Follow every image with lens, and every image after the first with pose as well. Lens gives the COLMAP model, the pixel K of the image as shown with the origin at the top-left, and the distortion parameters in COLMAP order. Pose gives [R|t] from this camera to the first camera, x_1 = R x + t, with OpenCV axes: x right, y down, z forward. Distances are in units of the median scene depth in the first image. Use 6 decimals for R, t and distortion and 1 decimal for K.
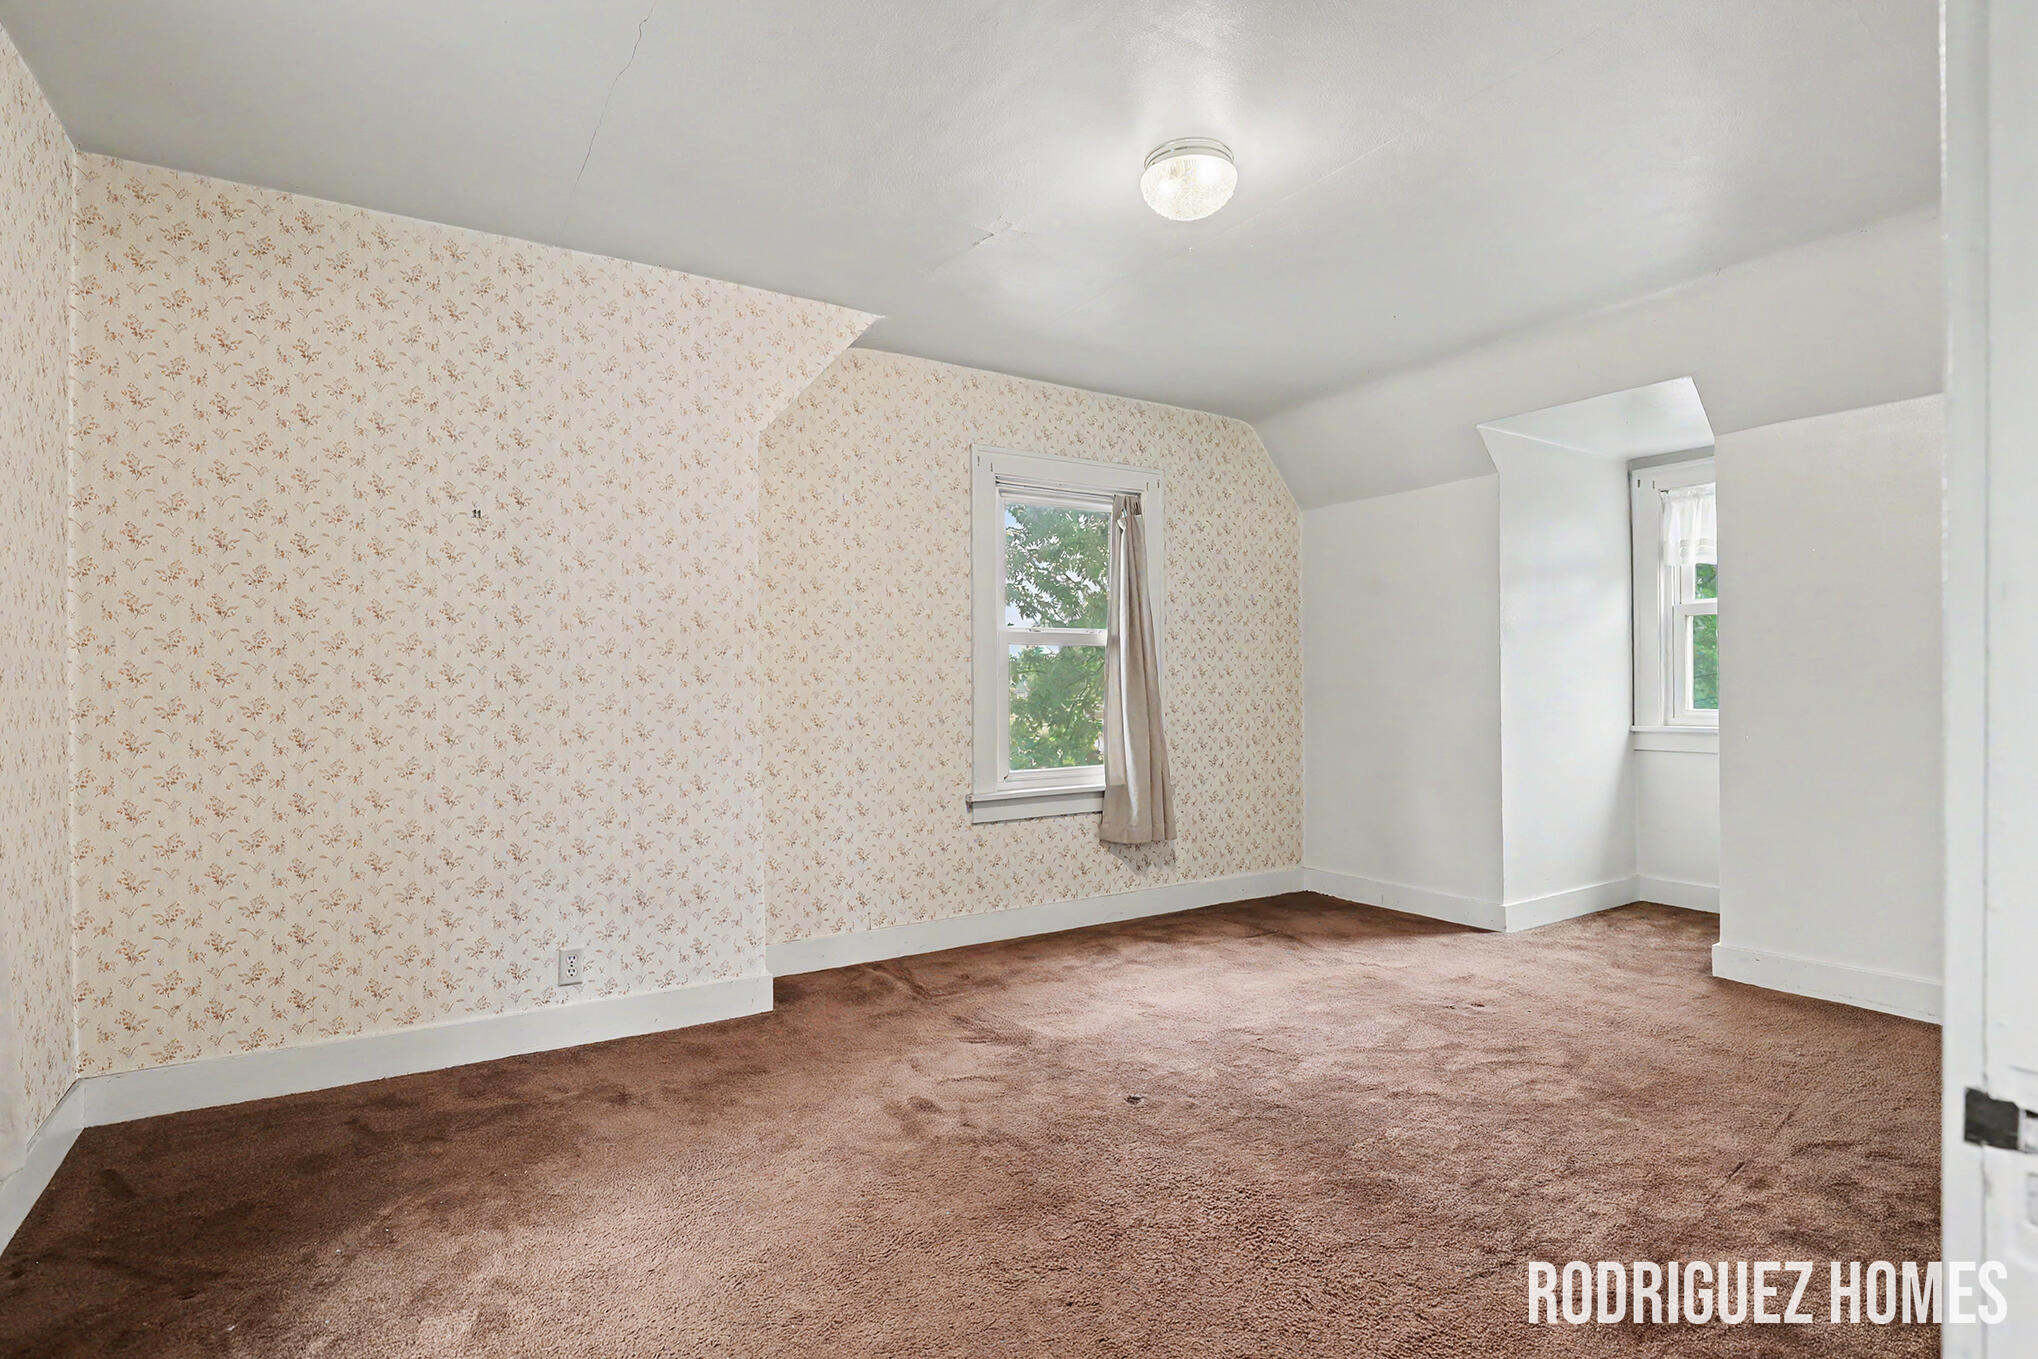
lens RADIAL K [[1015.4, 0, 984.8], [0, 1015.4, 678.8], [0, 0, 1]] dist [-0.017416, 0.001566]
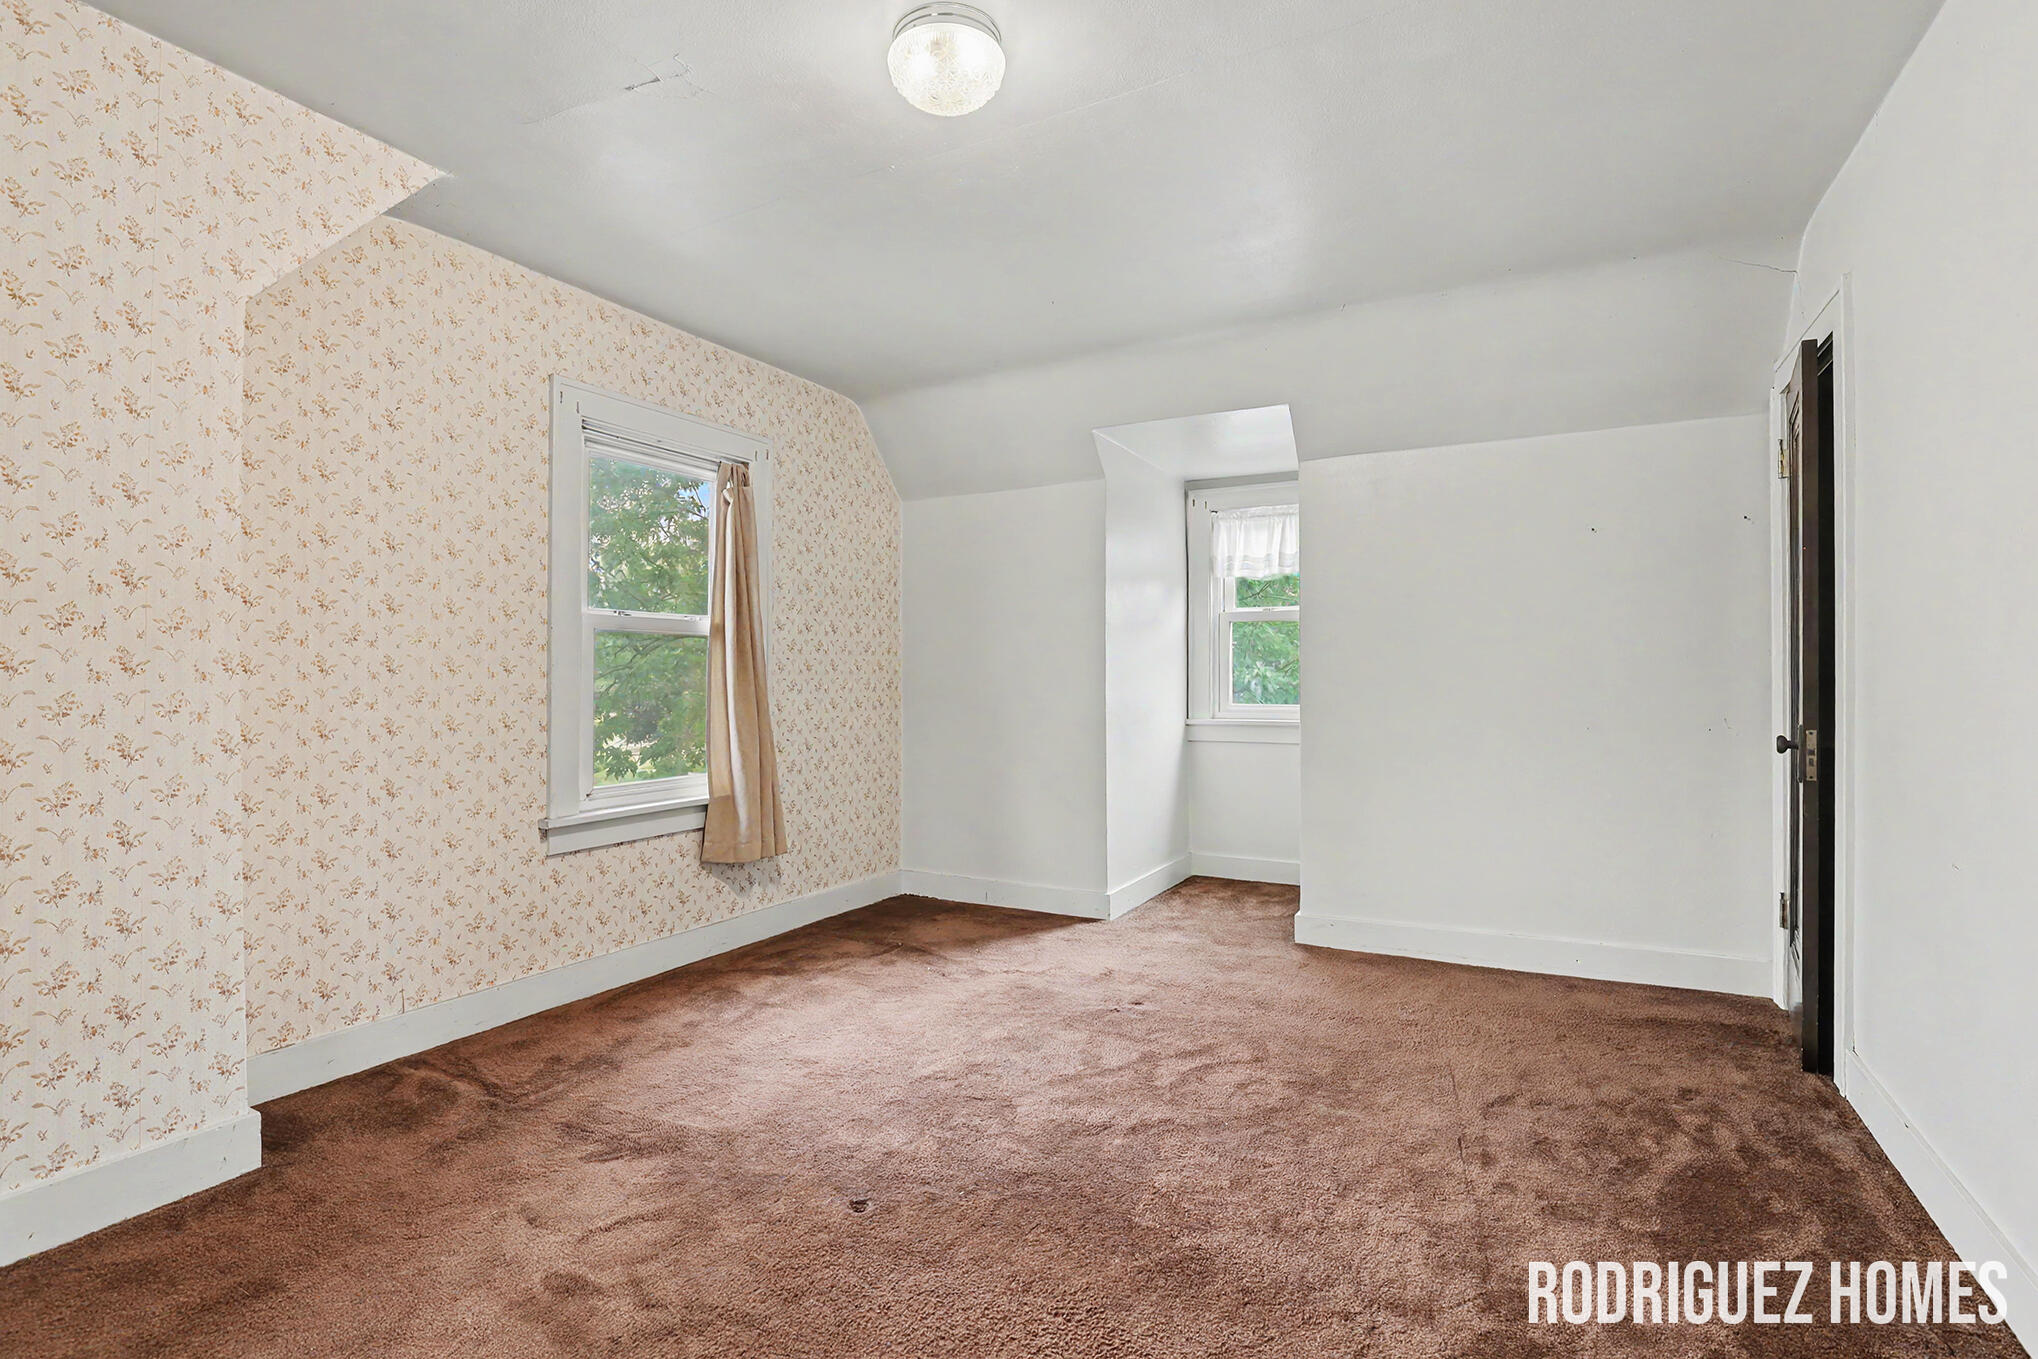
lens RADIAL K [[991.7, 0, 1009.9], [0, 991.7, 667.9], [0, 0, 1]] dist [-0.028925, 0.005965]
pose [[0.870593, 0.010912, 0.491883, -0.092778], [-0.007485, 0.999932, -0.008935, 0.001567], [-0.491948, 0.004097, 0.870615, 0.189960]]
